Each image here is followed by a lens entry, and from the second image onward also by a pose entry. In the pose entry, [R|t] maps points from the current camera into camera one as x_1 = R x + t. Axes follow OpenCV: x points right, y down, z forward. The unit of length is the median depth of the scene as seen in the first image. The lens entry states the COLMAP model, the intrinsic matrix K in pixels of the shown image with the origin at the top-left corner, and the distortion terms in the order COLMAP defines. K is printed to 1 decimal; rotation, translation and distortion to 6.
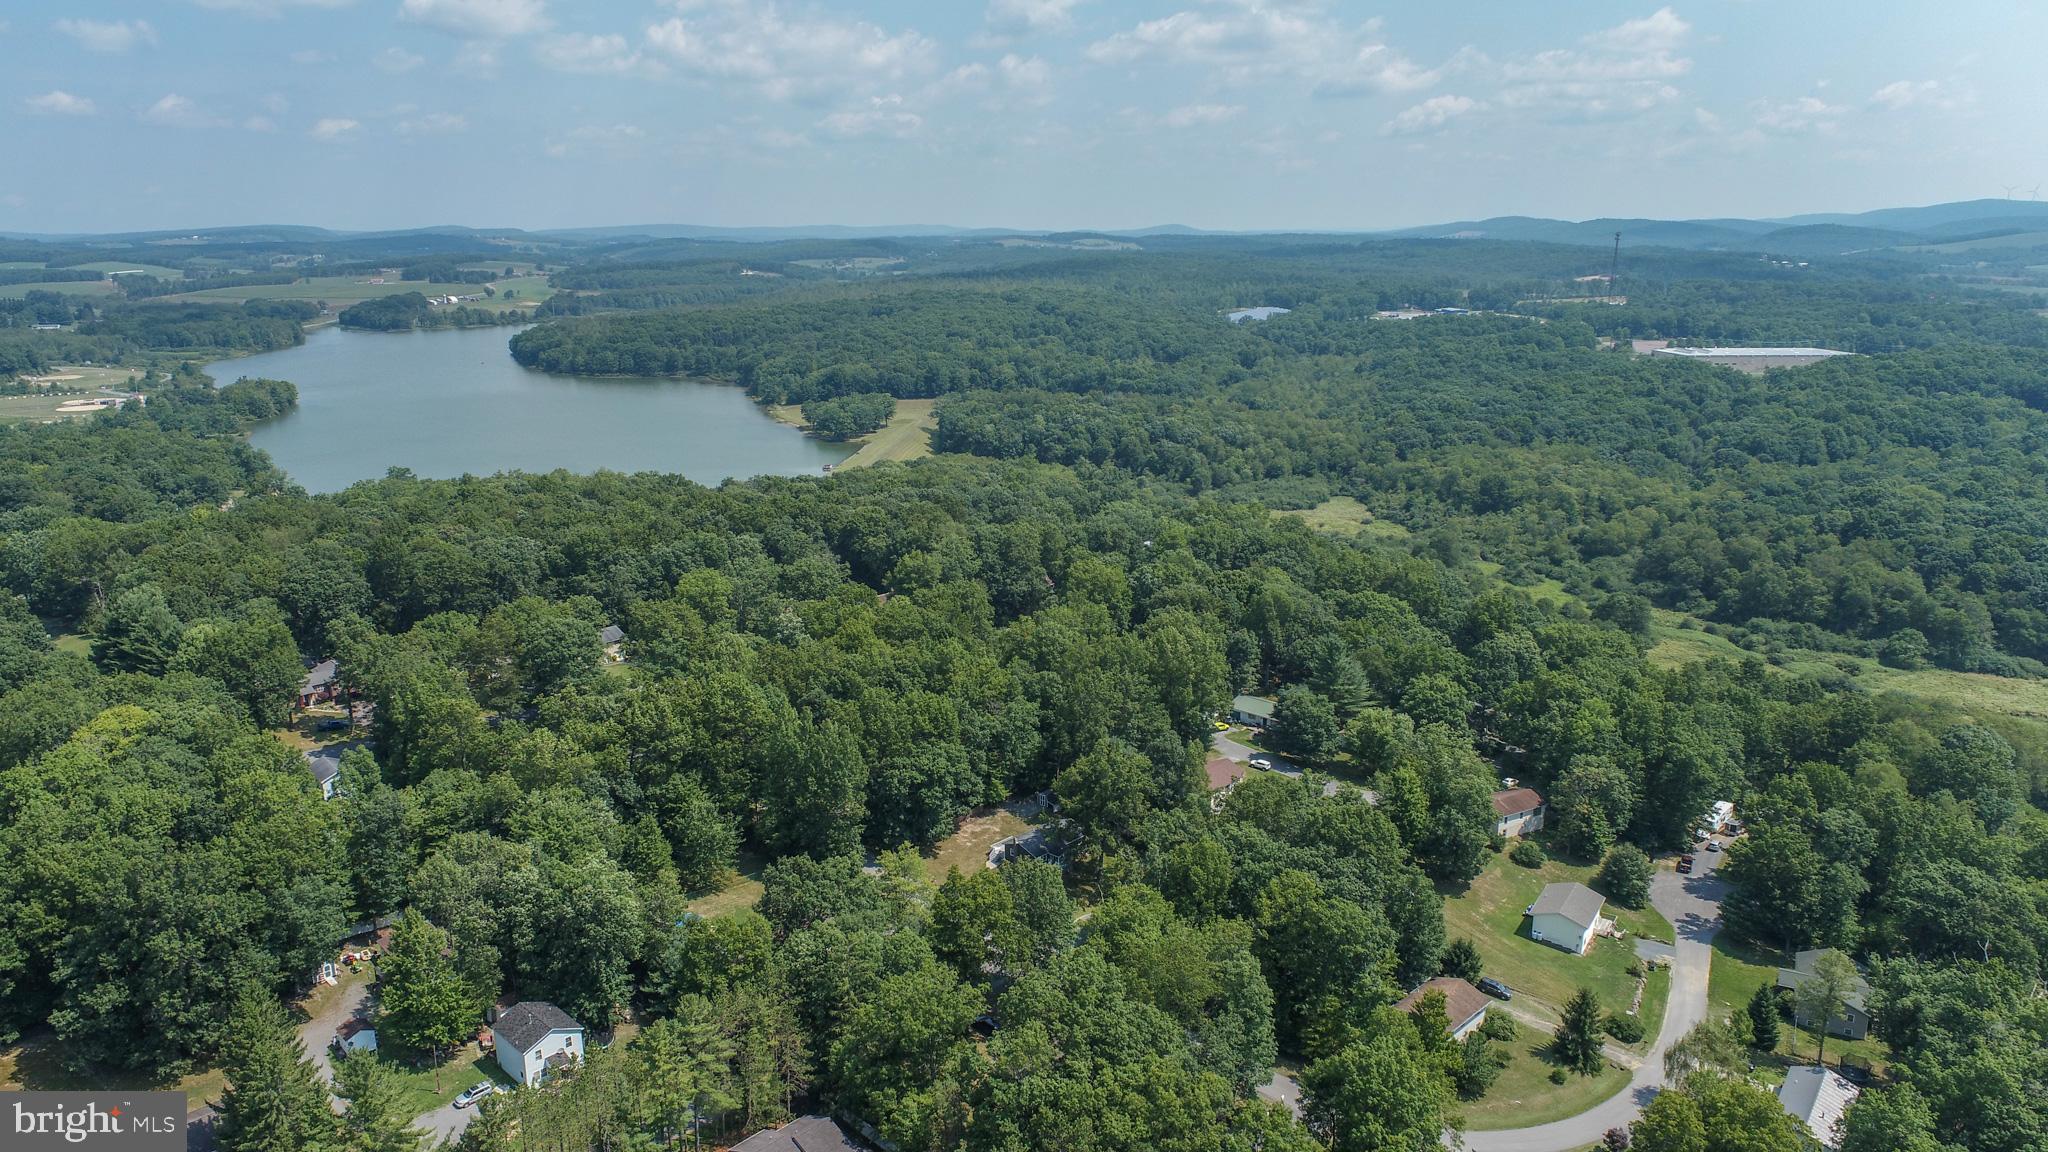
lens RADIAL K [[1380.3, 0, 1025.8], [0, 1380.3, 567.3], [0, 0, 1]] dist [-0.015188, 0.008518]
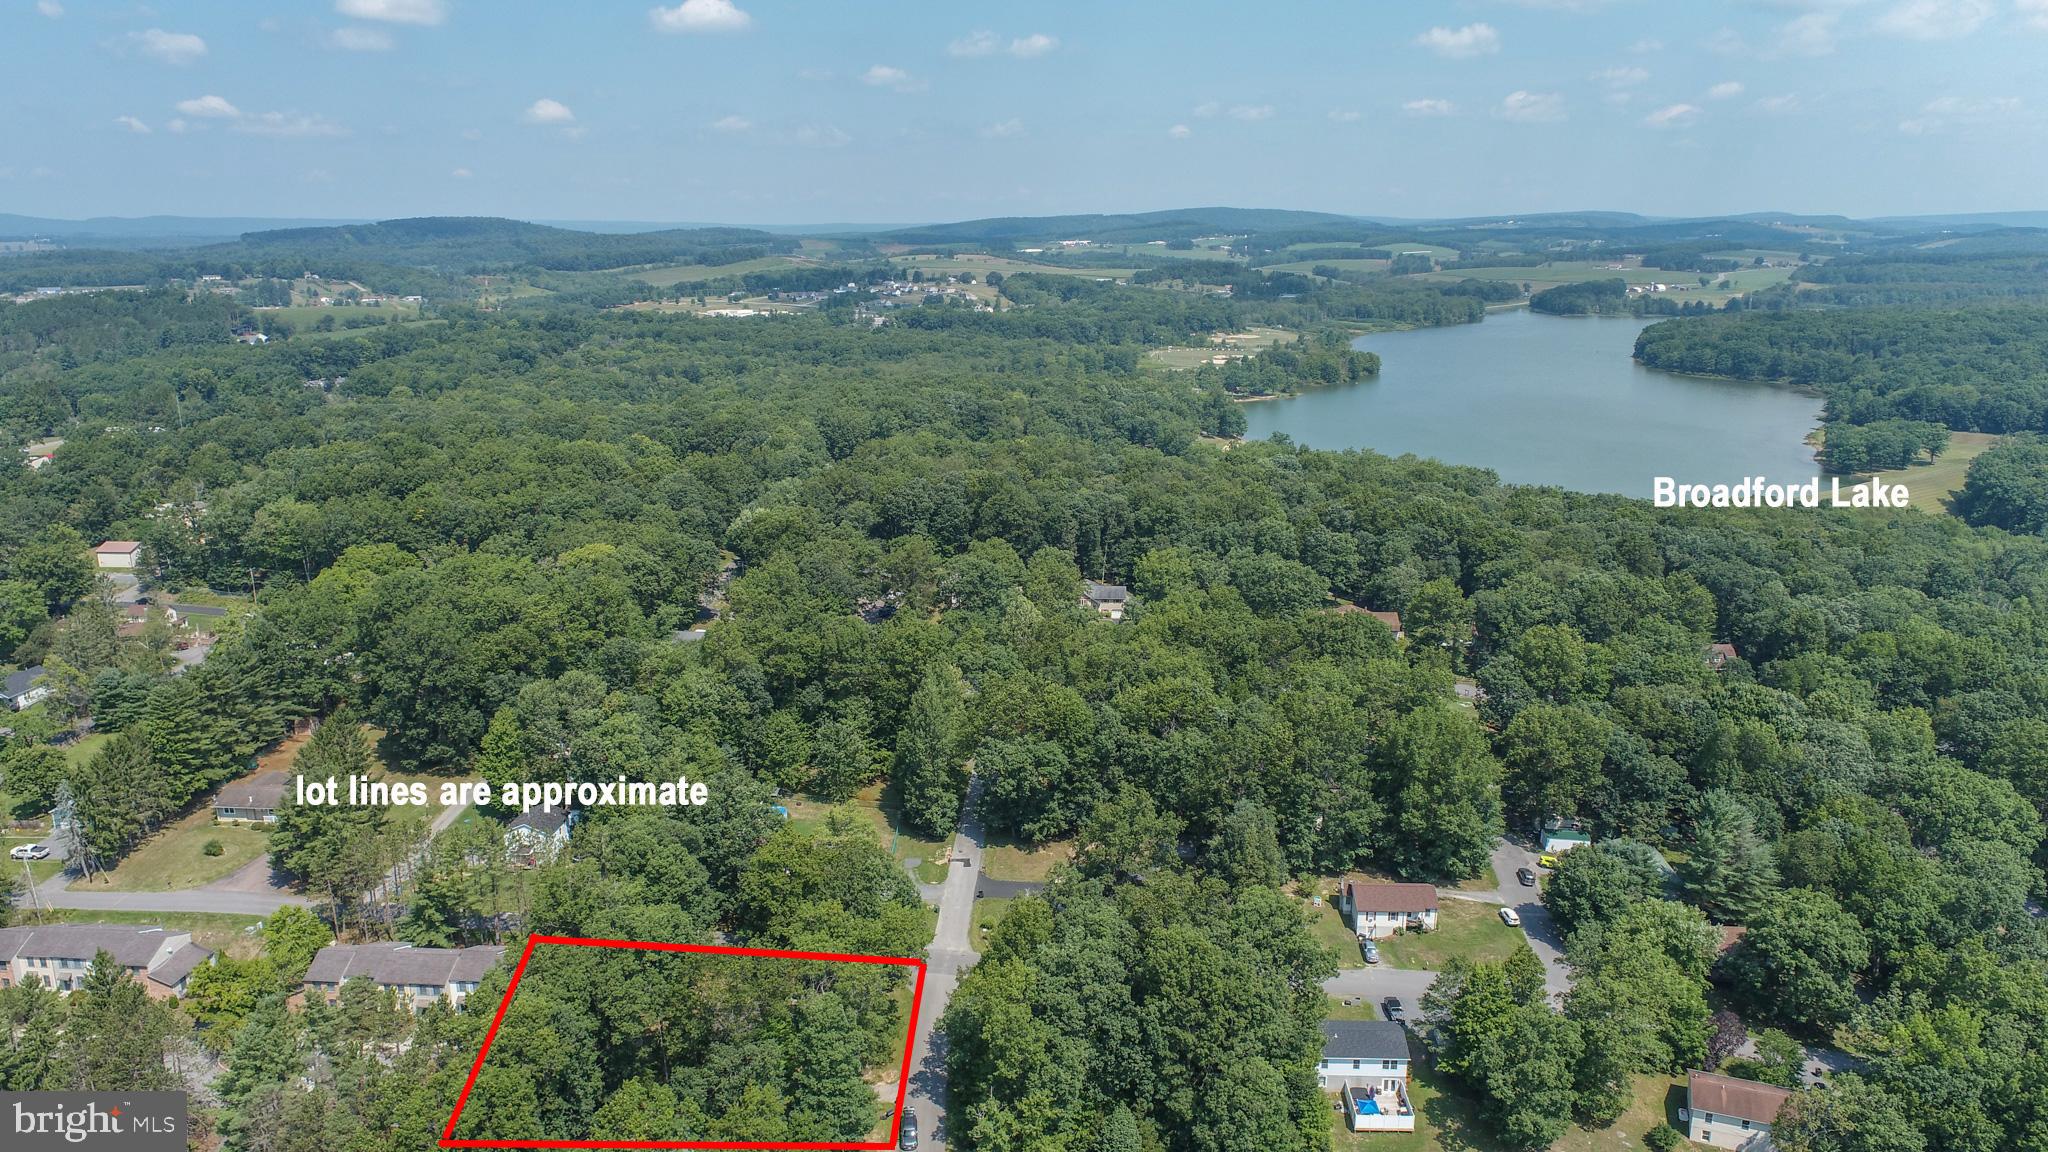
lens RADIAL K [[1380.3, 0, 1025.8], [0, 1380.3, 567.3], [0, 0, 1]] dist [-0.015188, 0.008518]
pose [[0.634576, 0.190249, -0.749079, 0.106445], [-0.183191, 0.978634, 0.093362, -0.013871], [0.750836, 0.077979, 0.655870, 0.056754]]
